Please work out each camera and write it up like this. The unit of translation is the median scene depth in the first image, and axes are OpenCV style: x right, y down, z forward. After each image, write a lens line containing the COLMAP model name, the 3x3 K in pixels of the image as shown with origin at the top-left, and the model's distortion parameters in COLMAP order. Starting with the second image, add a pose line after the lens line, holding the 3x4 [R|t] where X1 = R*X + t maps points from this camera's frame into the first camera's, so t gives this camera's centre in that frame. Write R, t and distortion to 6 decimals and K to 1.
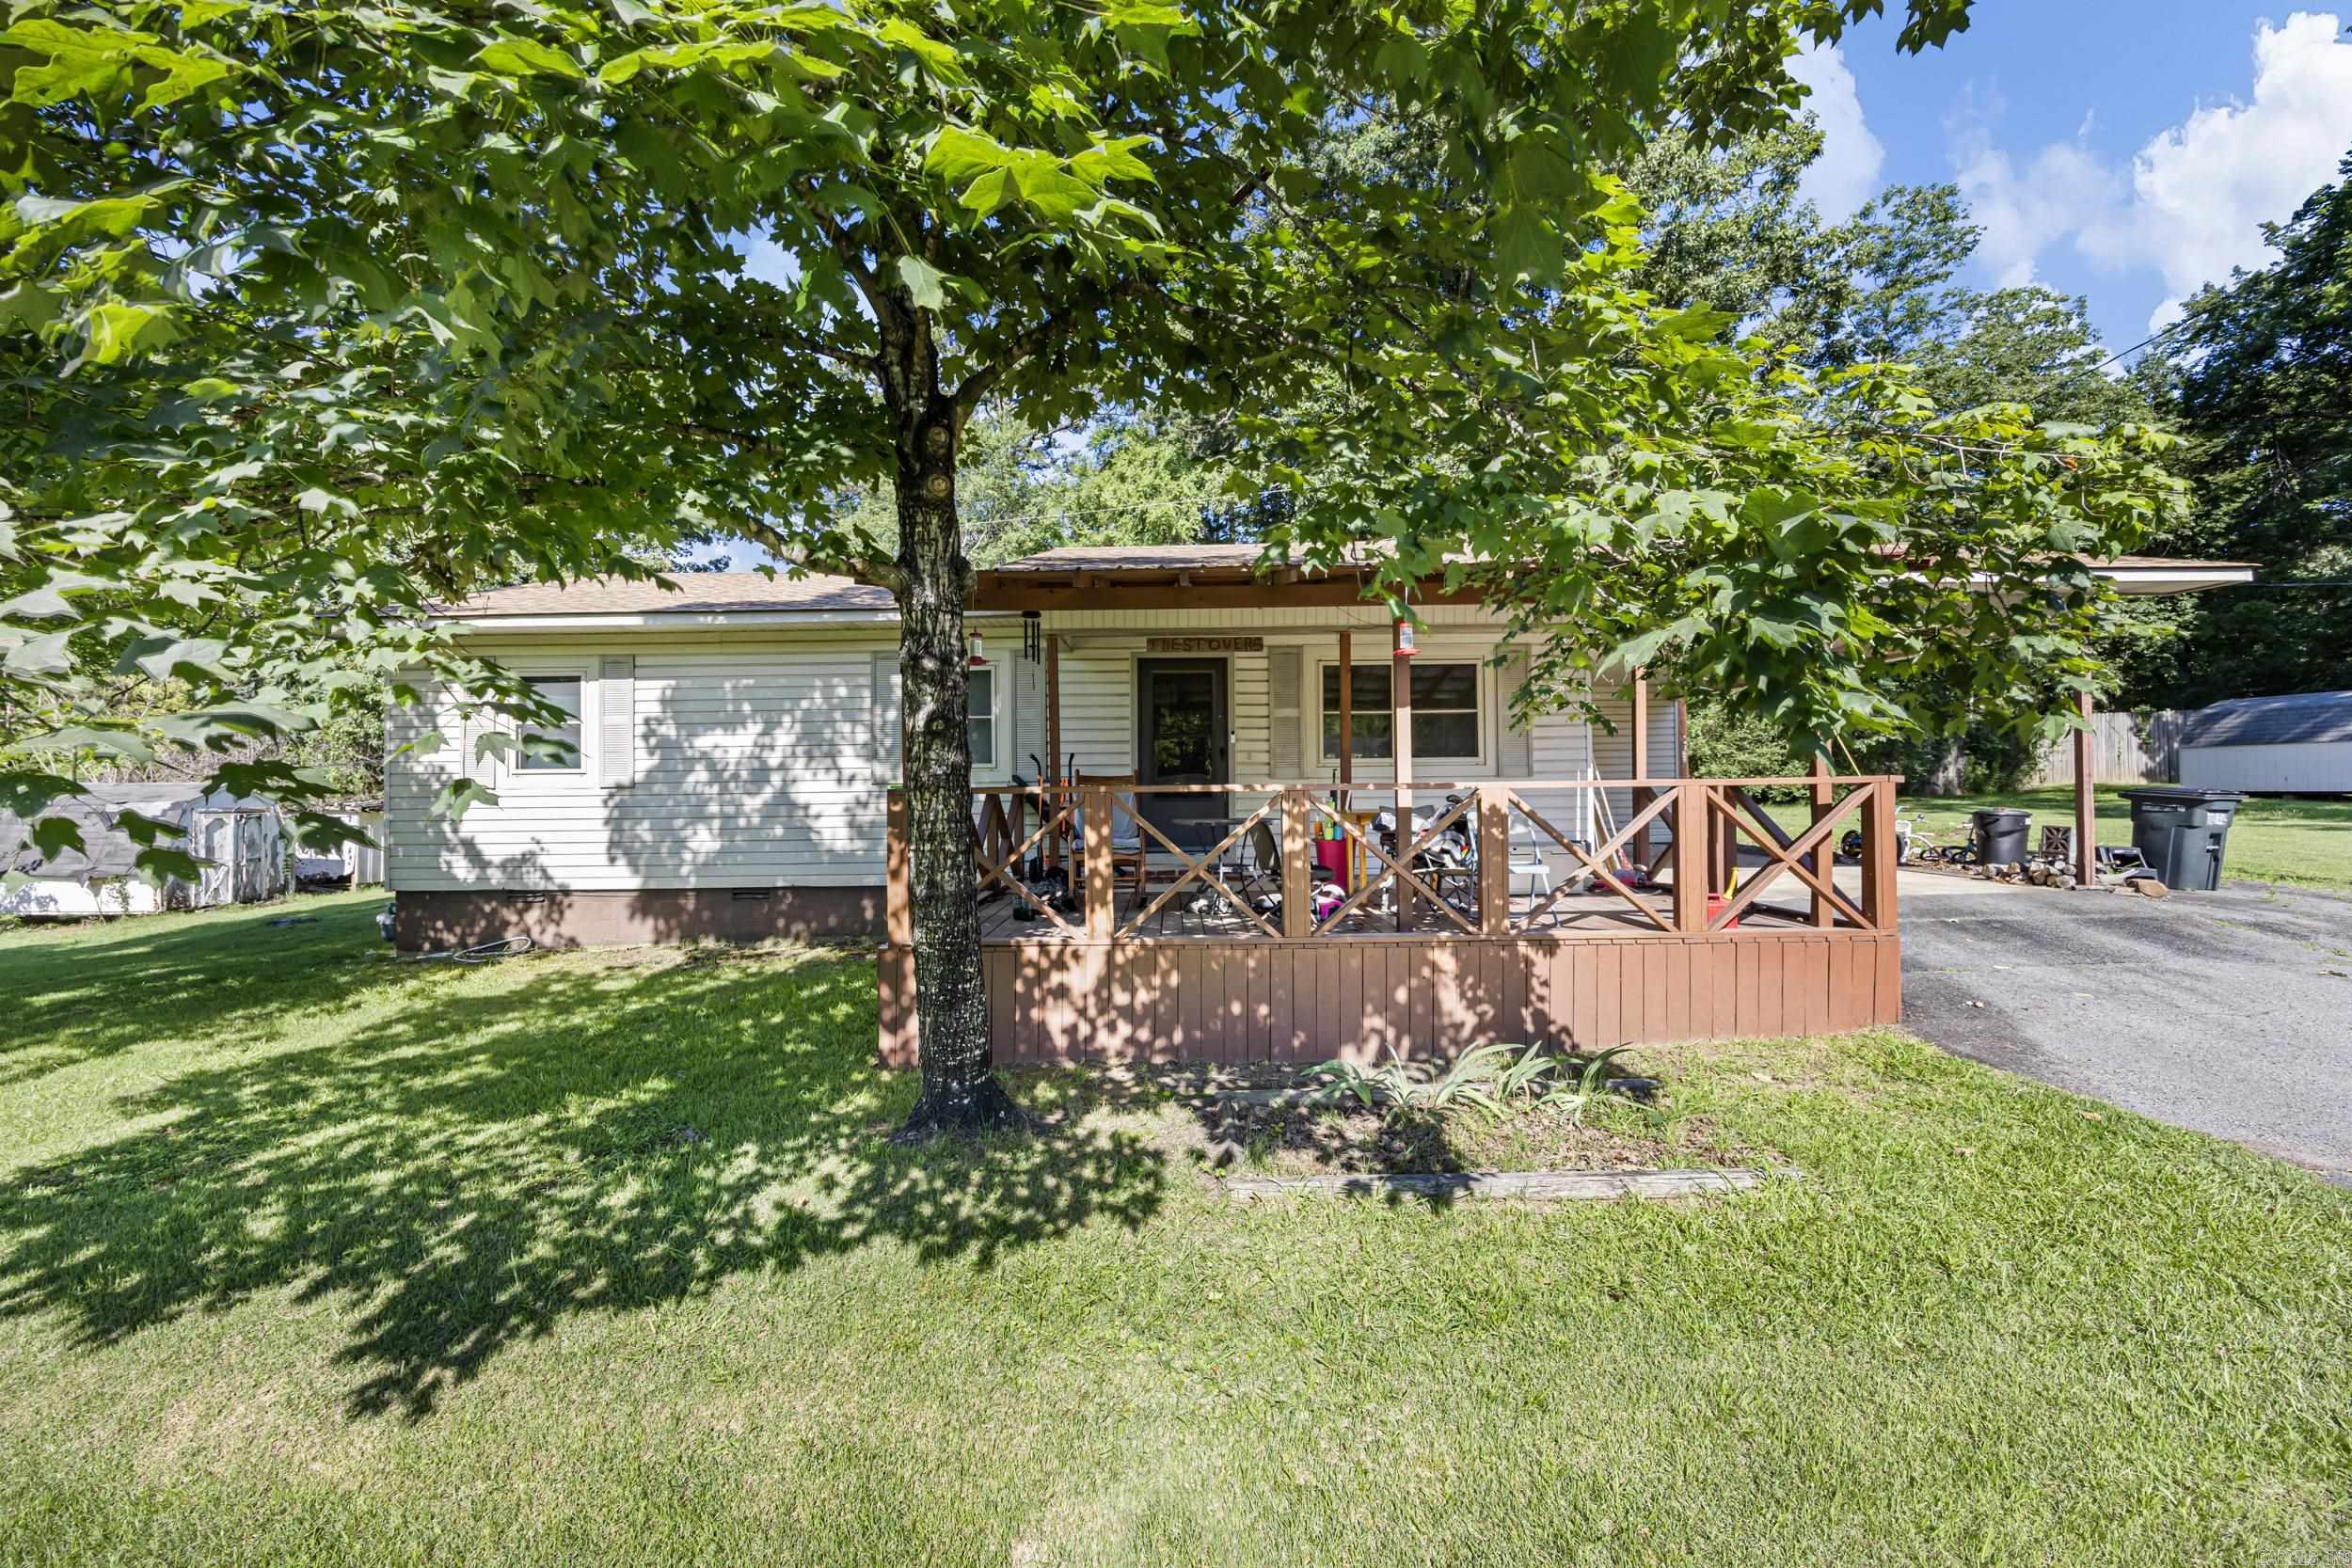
lens RADIAL K [[889.8, 0, 1180.0], [0, 889.8, 787.5], [0, 0, 1]] dist [-0.022373, 0.000160]
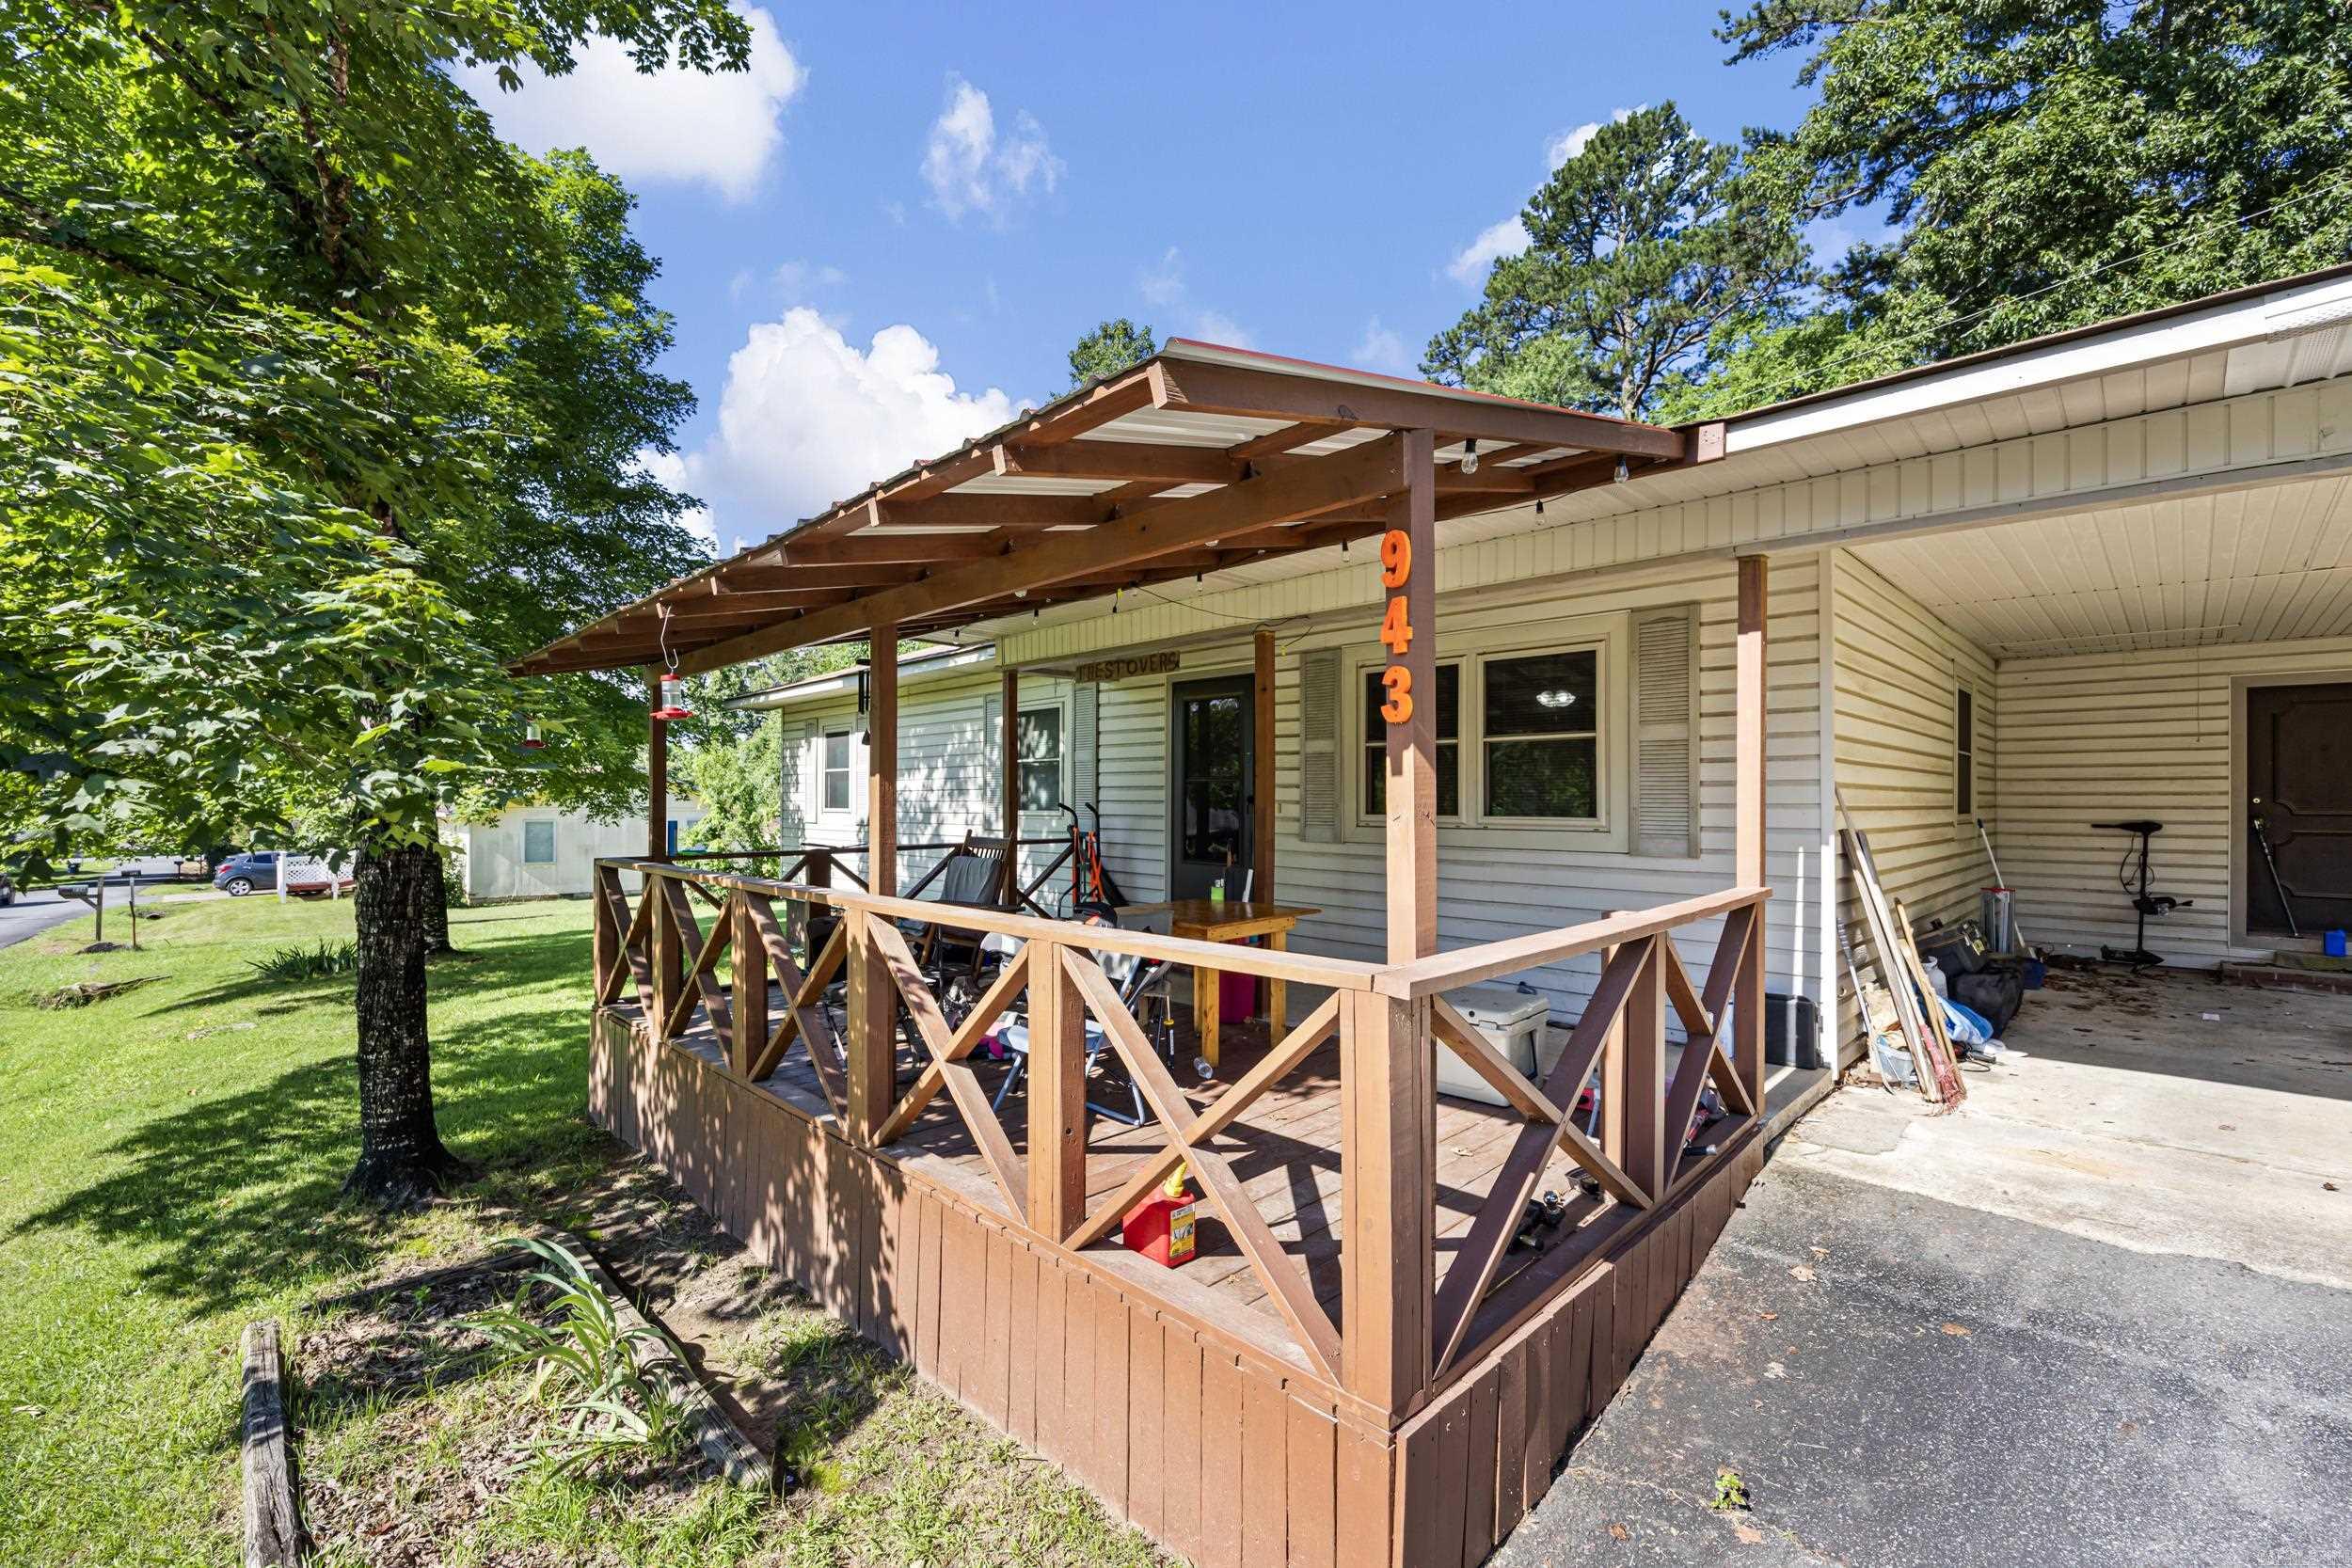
lens RADIAL K [[991.8, 0, 1179.5], [0, 991.8, 784.7], [0, 0, 1]] dist [0.000172, -0.000537]
pose [[0.692613, 0.005786, -0.721286, 0.599002], [-0.012349, 0.999916, -0.003838, -0.050400], [0.721204, 0.011565, 0.692627, 0.392443]]
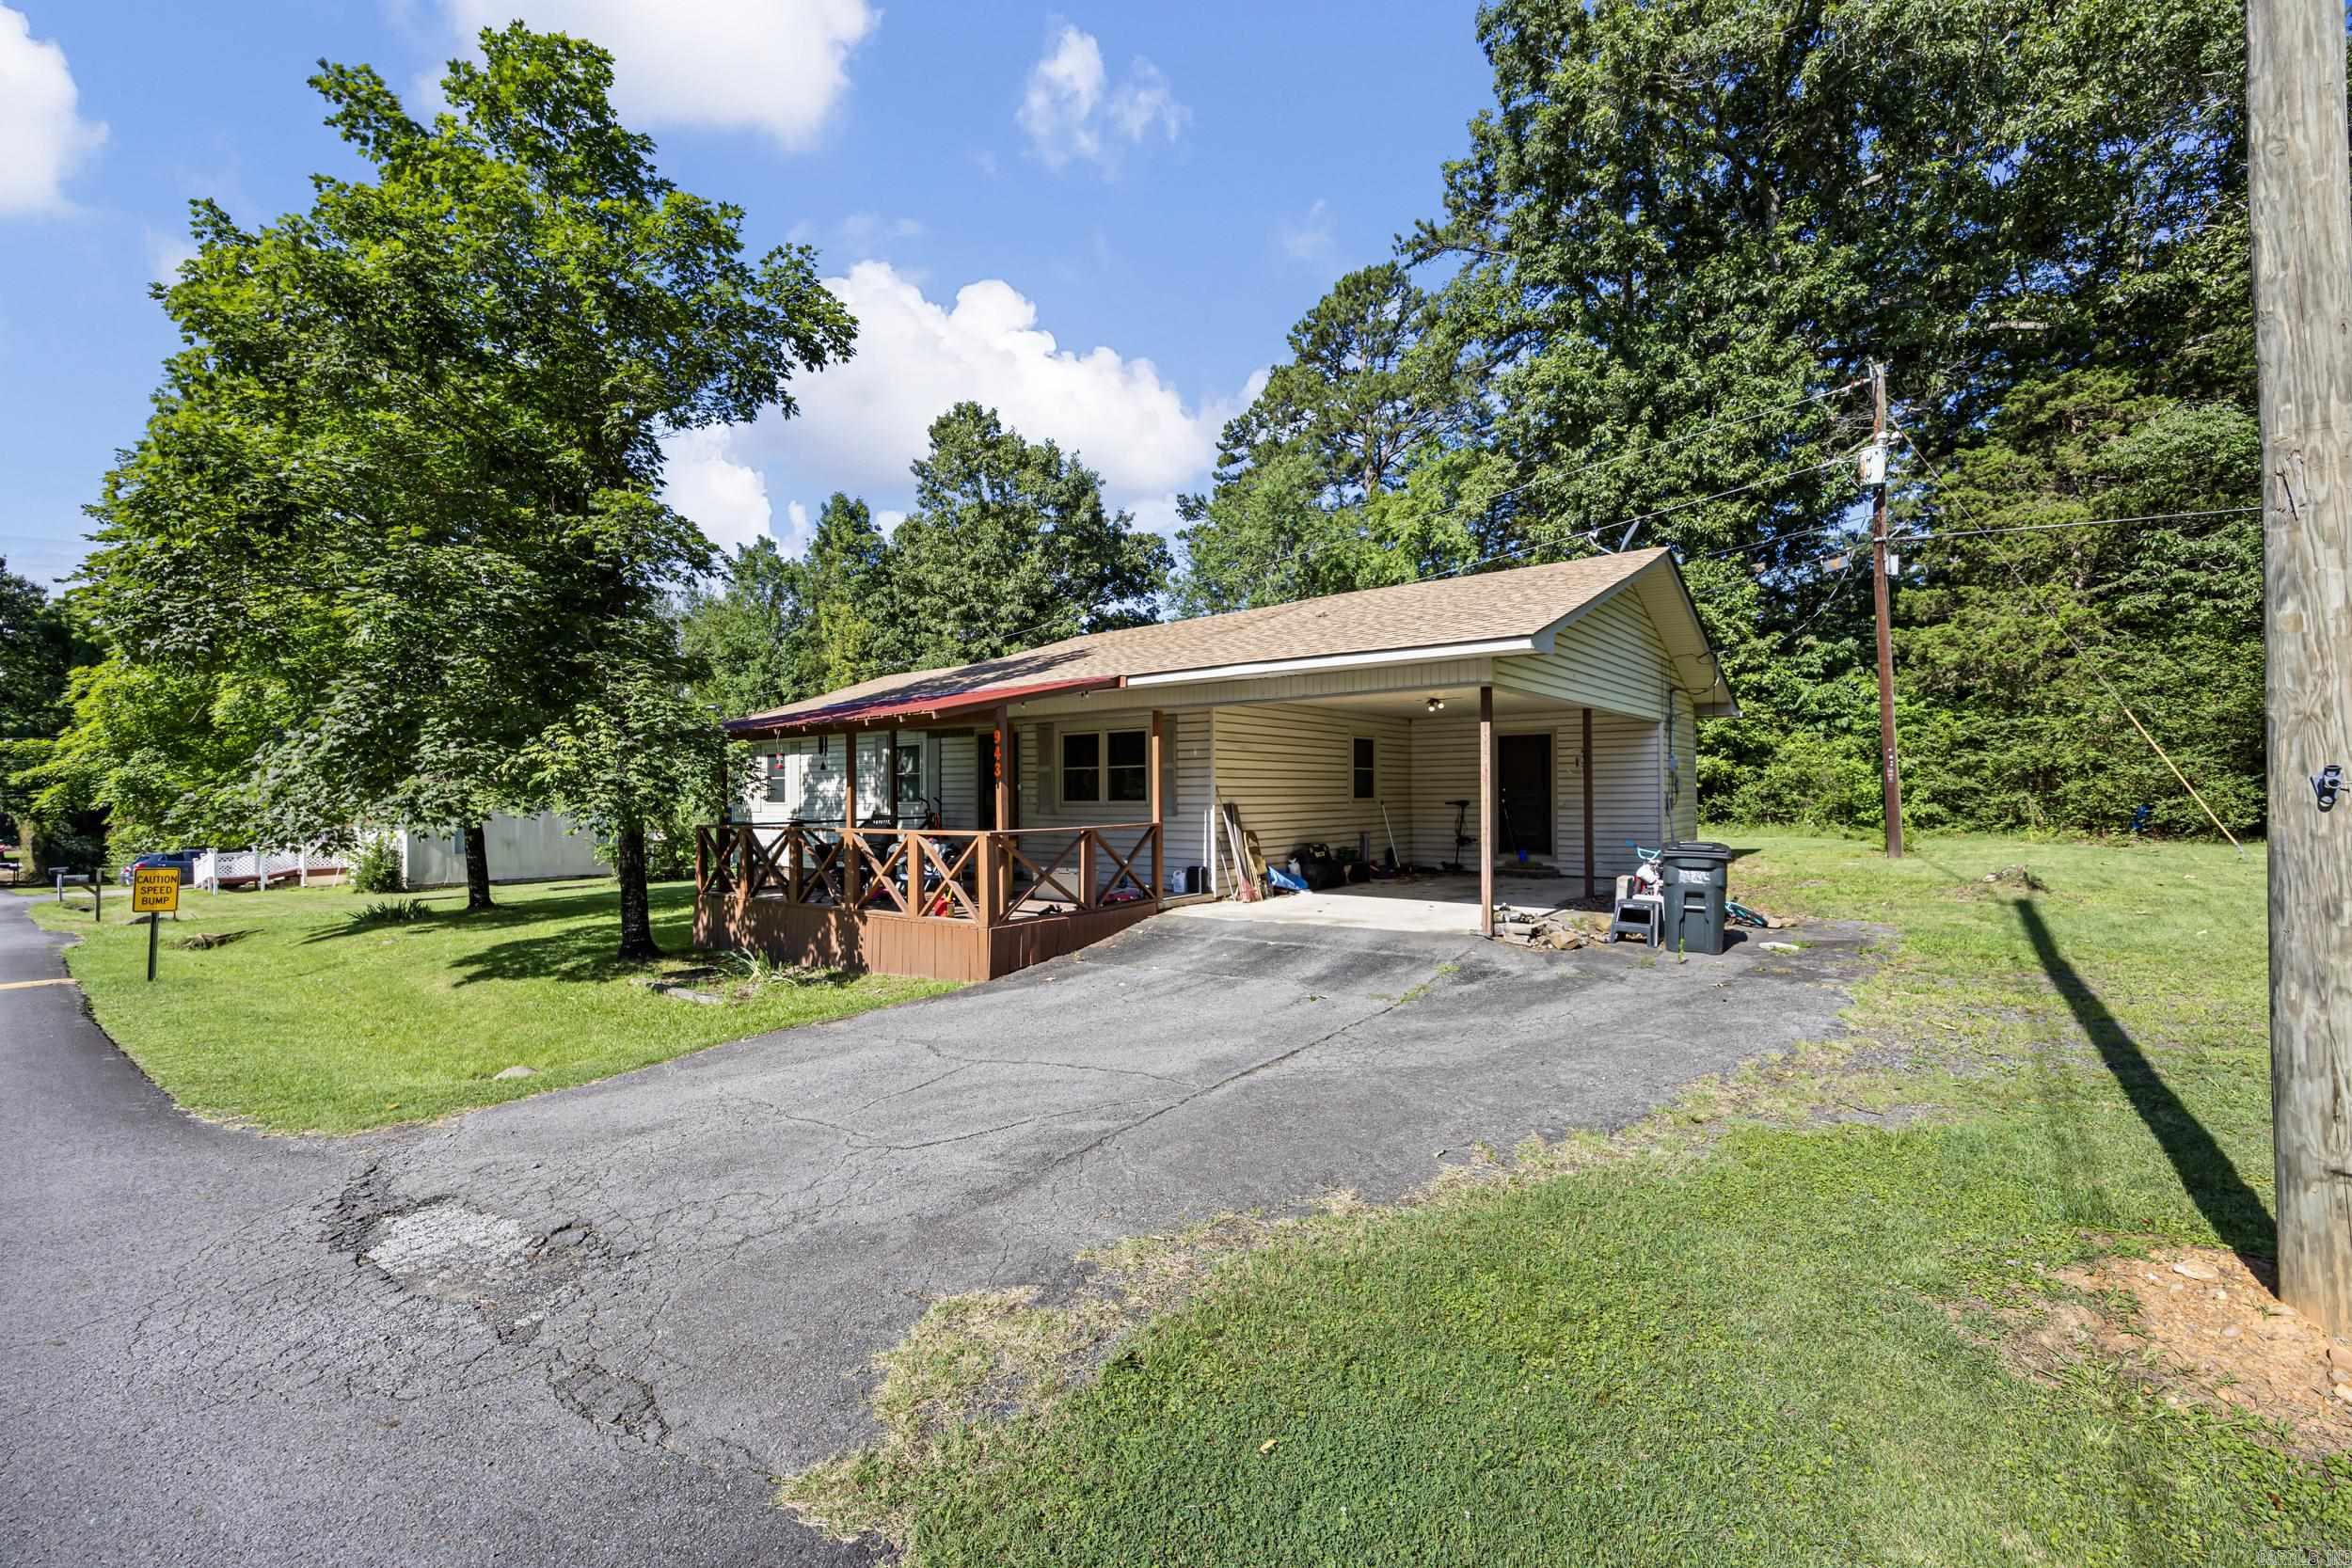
lens RADIAL K [[991.8, 0, 1170.3], [0, 991.8, 782.6], [0, 0, 1]] dist [0.000172, -0.000537]
pose [[0.774186, 0.002565, -0.632952, 1.302562], [-0.003989, 0.999992, -0.000826, -0.060980], [0.632945, 0.003165, 0.774190, -0.120973]]
